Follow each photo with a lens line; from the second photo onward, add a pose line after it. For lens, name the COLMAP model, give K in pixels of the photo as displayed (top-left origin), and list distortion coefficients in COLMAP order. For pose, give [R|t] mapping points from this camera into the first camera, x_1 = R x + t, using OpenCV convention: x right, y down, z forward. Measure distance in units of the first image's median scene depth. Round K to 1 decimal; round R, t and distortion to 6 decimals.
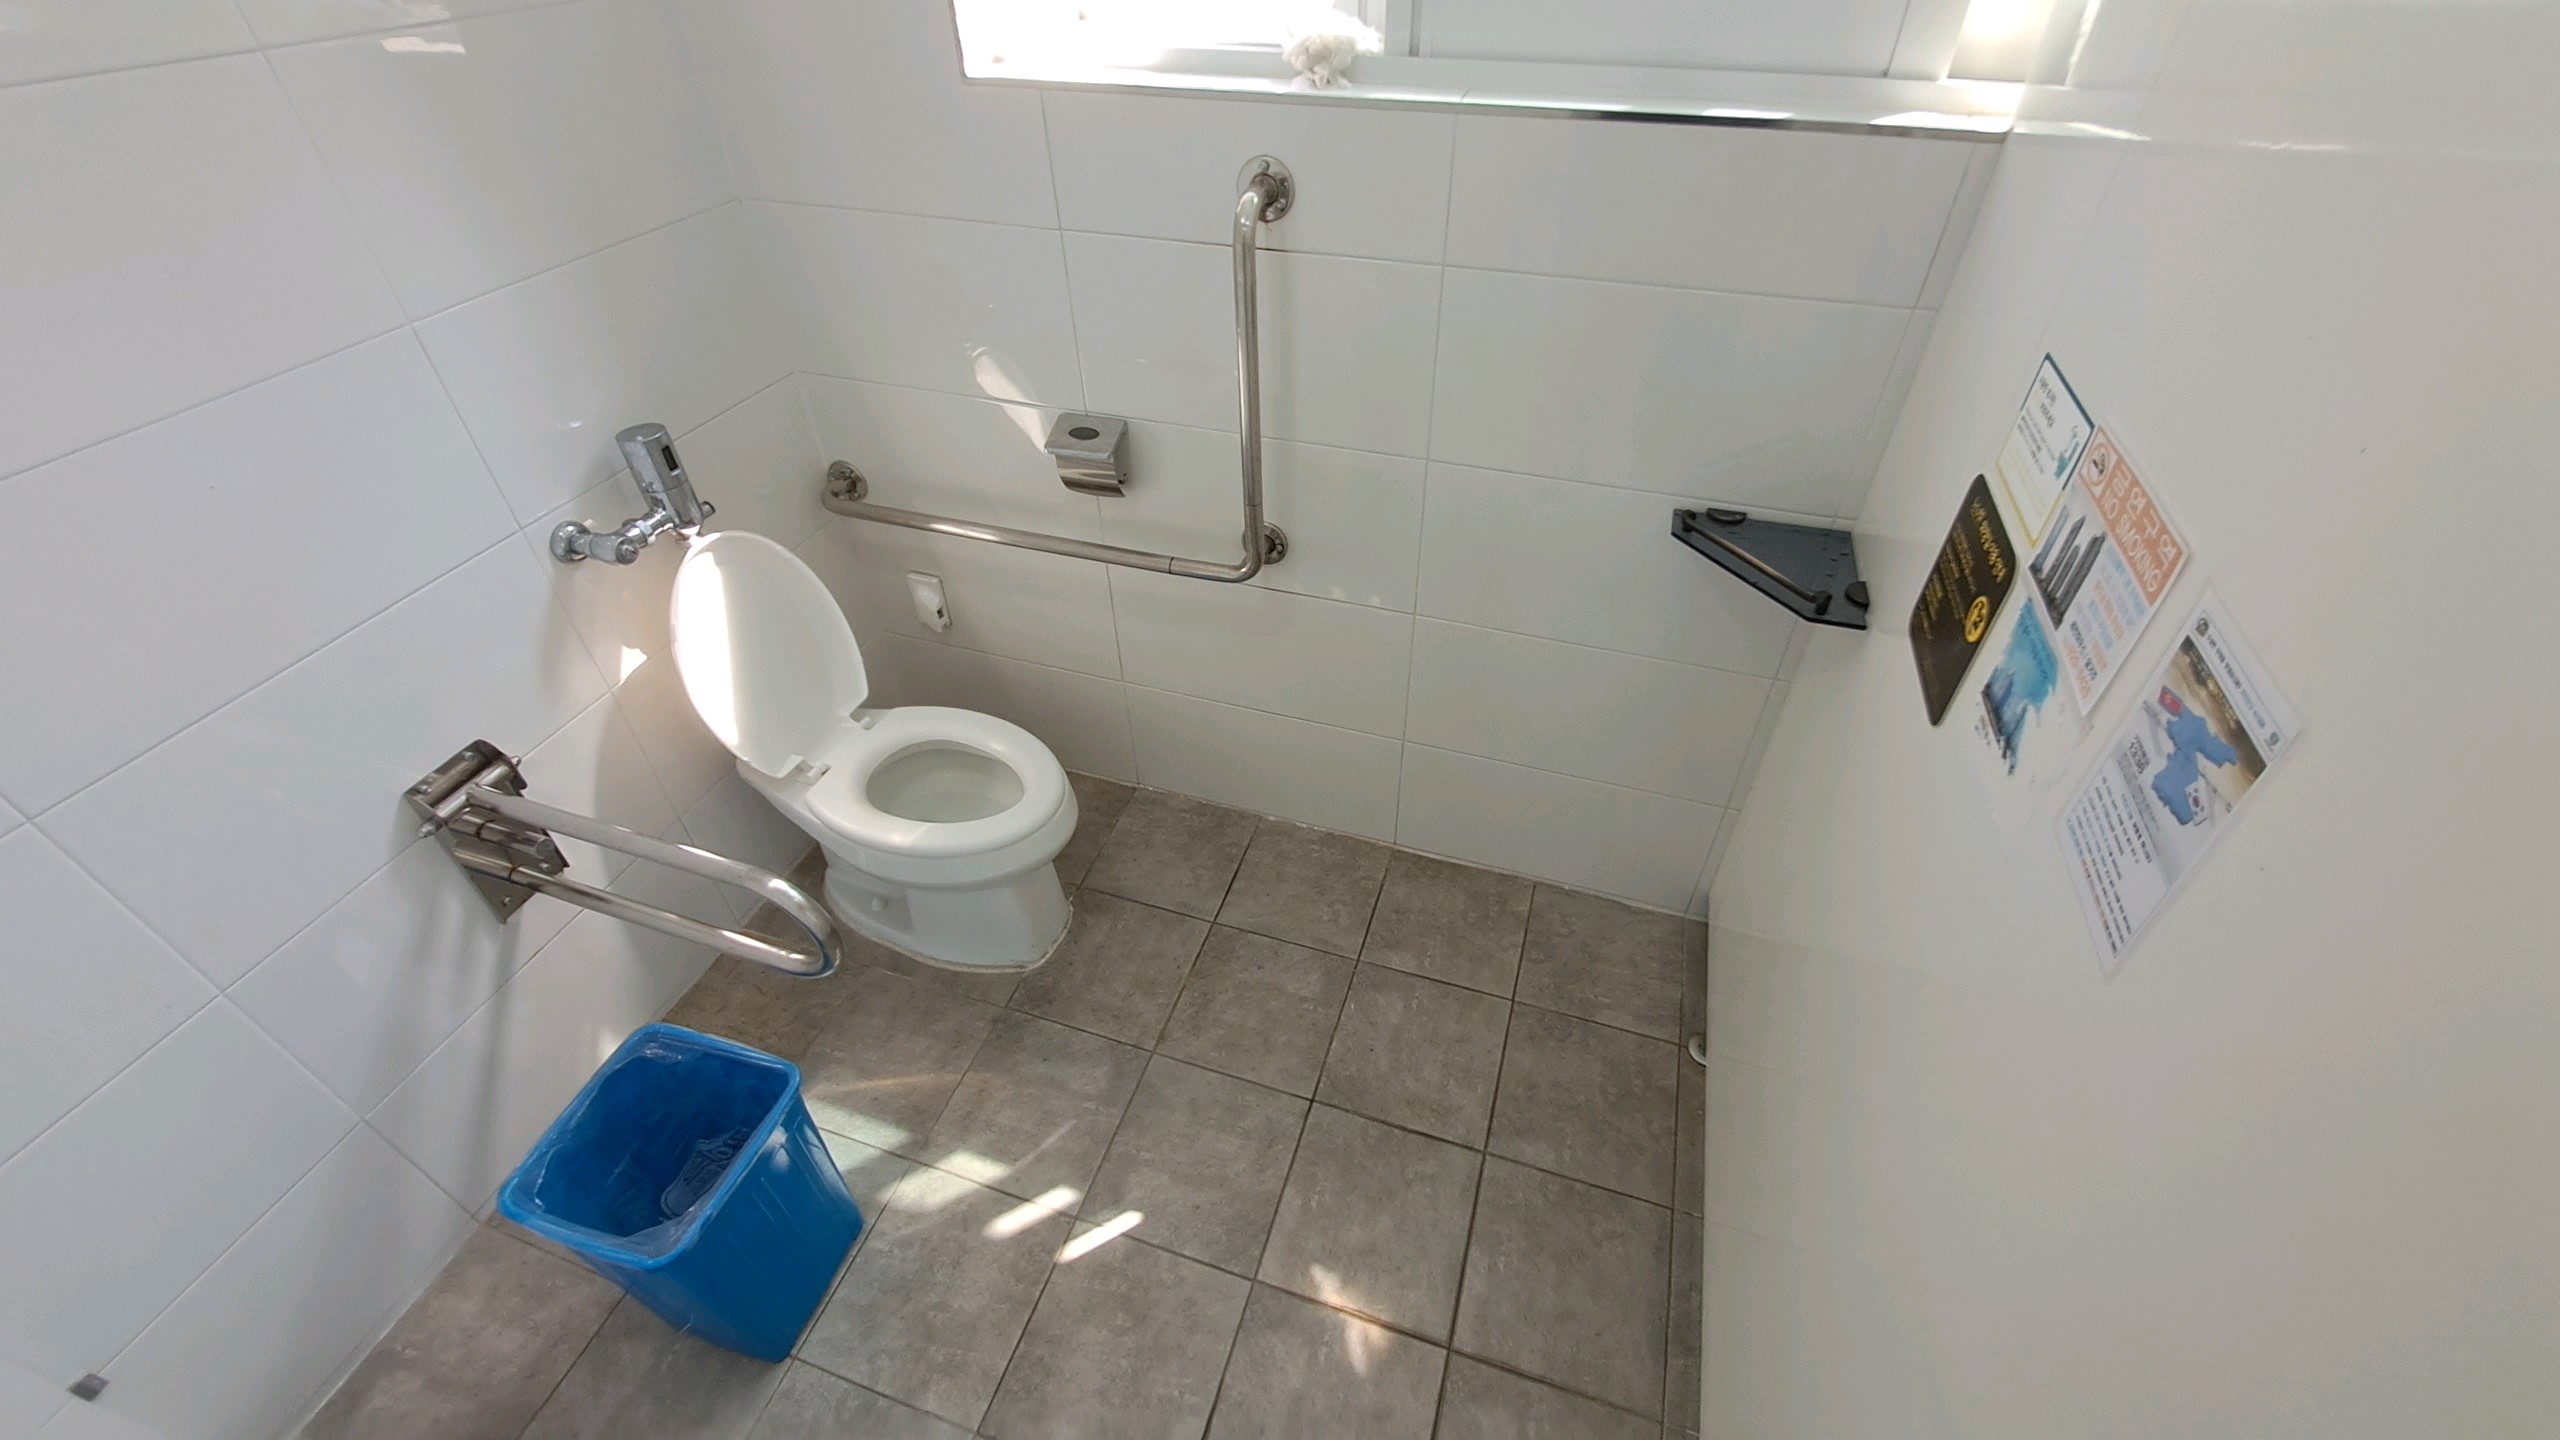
lens RADIAL K [[1080.0, 0, 1280.0], [0, 1080.0, 720.0], [0, 0, 1]] dist [0.042321, 0.000047]
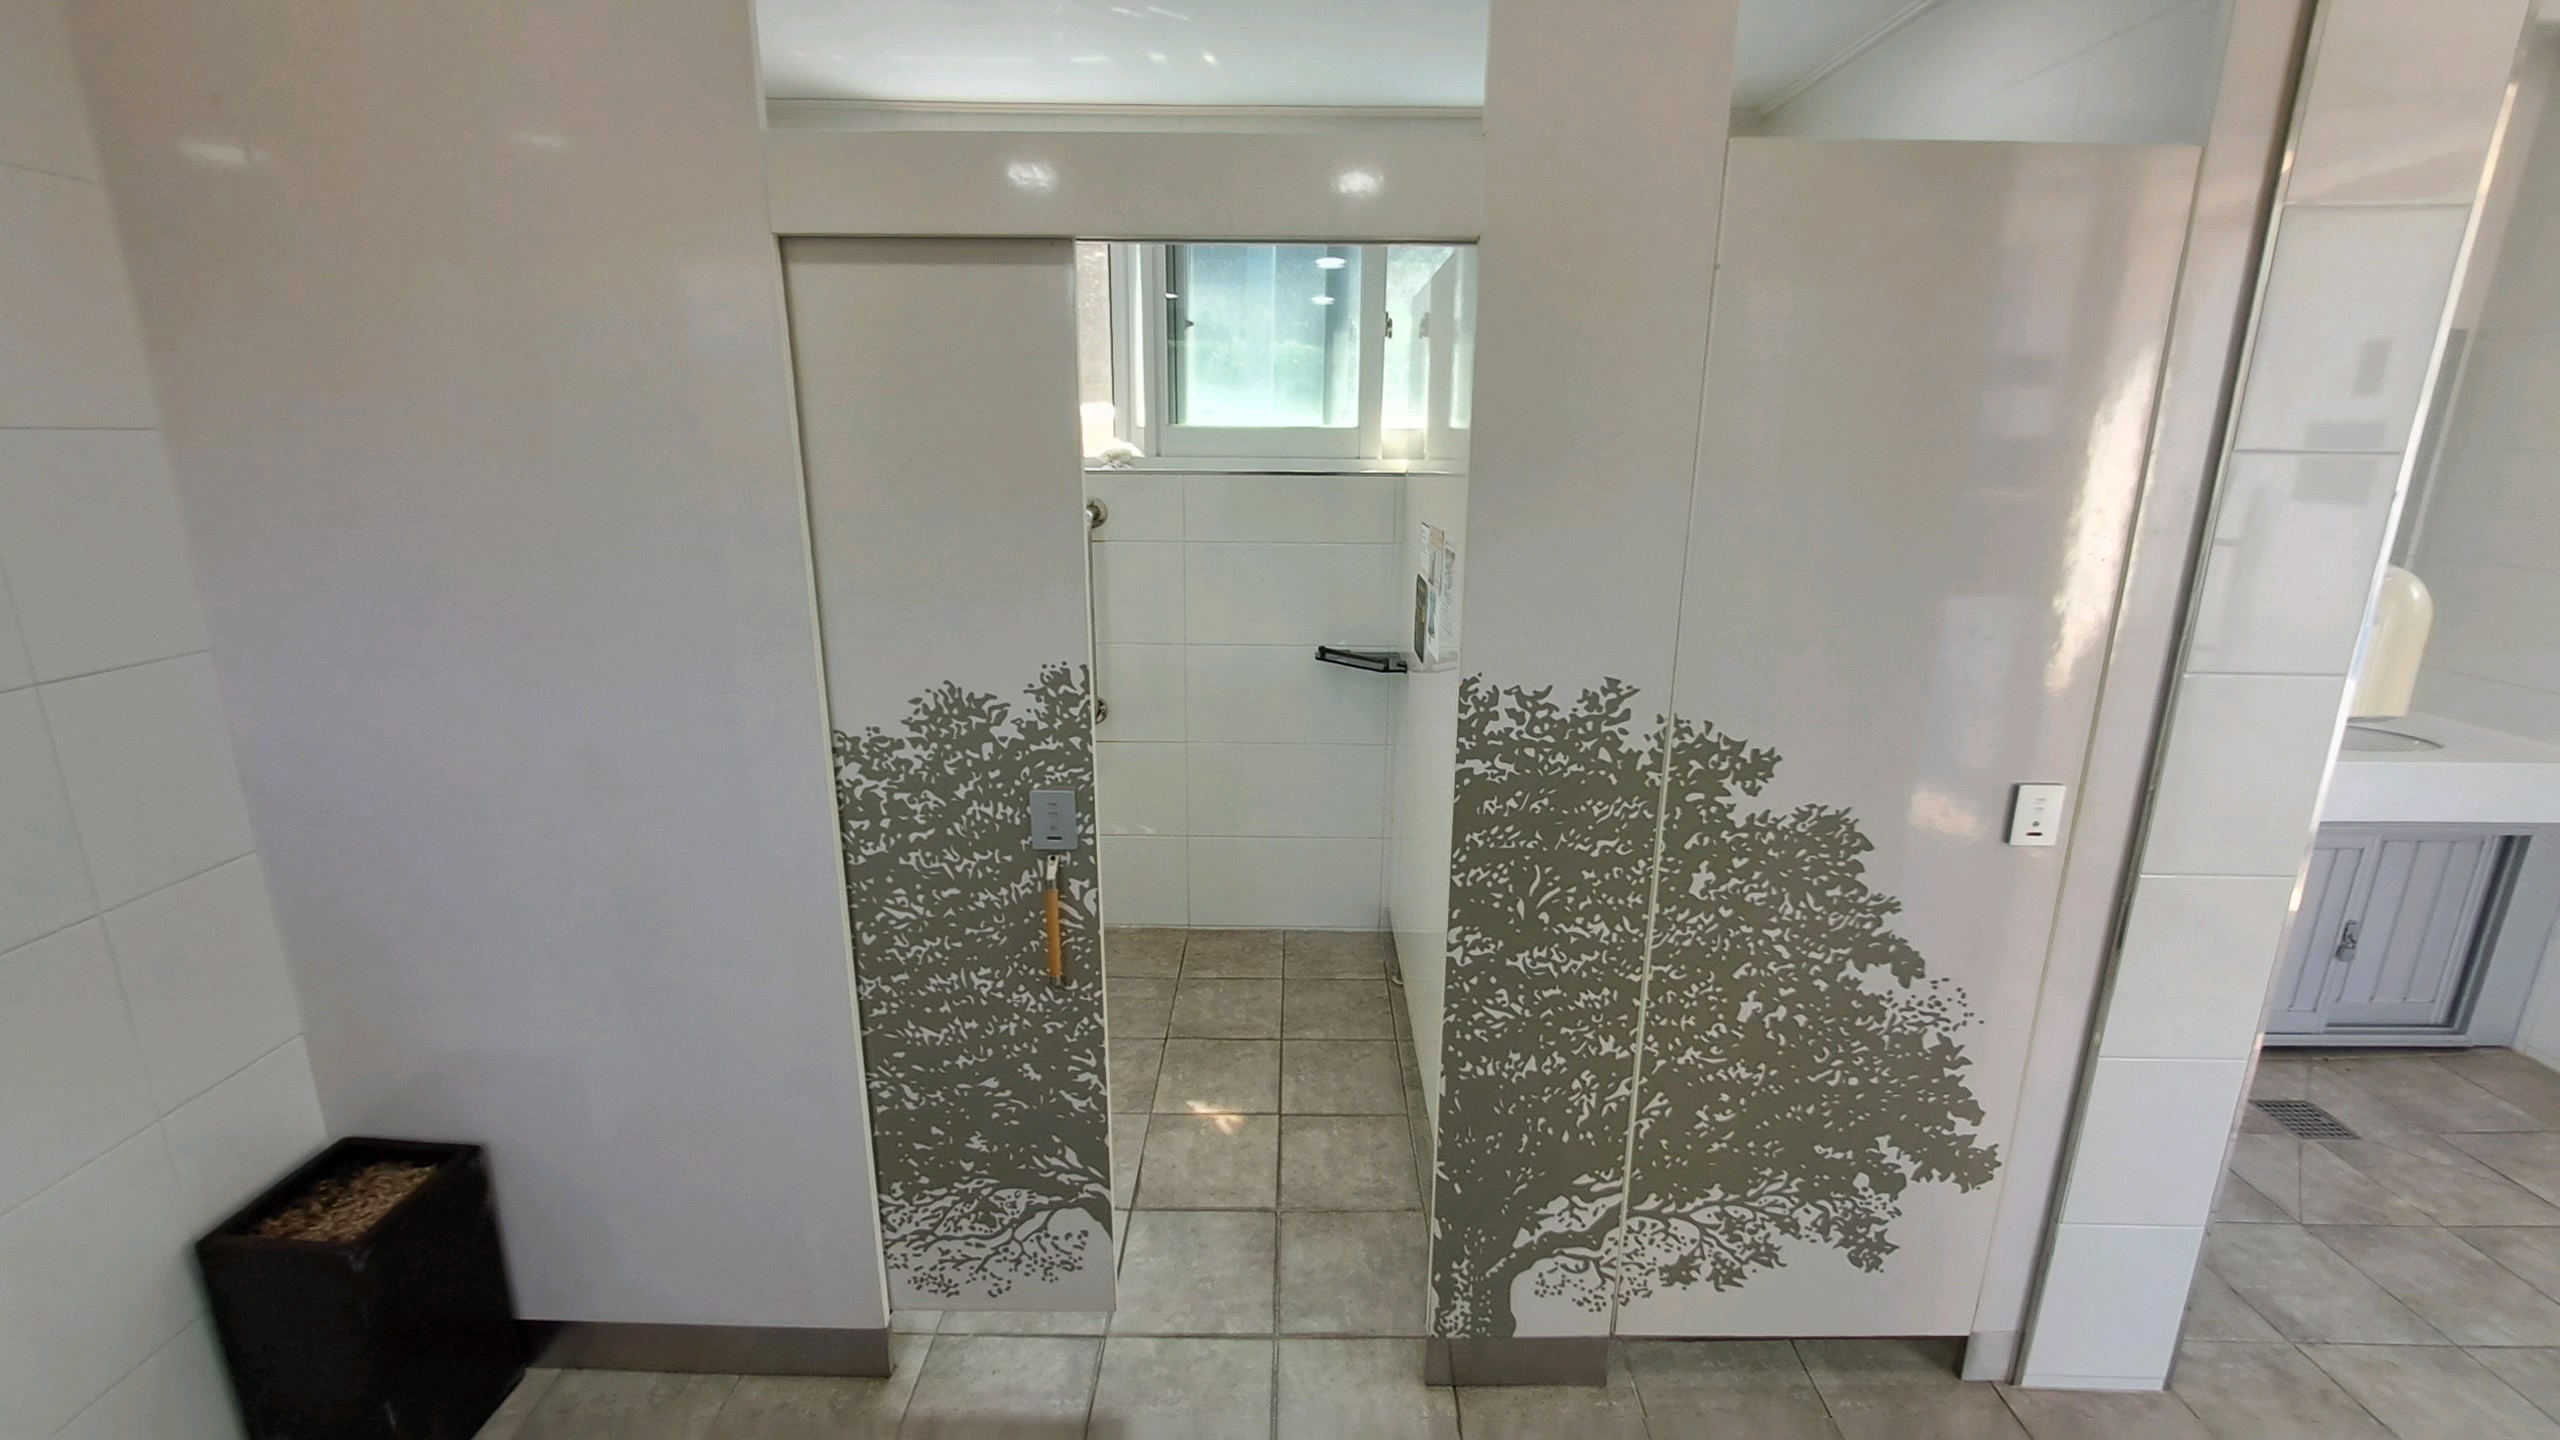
lens RADIAL K [[1080.0, 0, 1280.0], [0, 1080.0, 720.0], [0, 0, 1]] dist [0.042321, 0.000047]
pose [[0.954653, -0.053140, 0.292939, -0.252955], [0.170226, 0.904668, -0.390639, 0.606000], [-0.244254, 0.422791, 0.872690, -0.568702]]
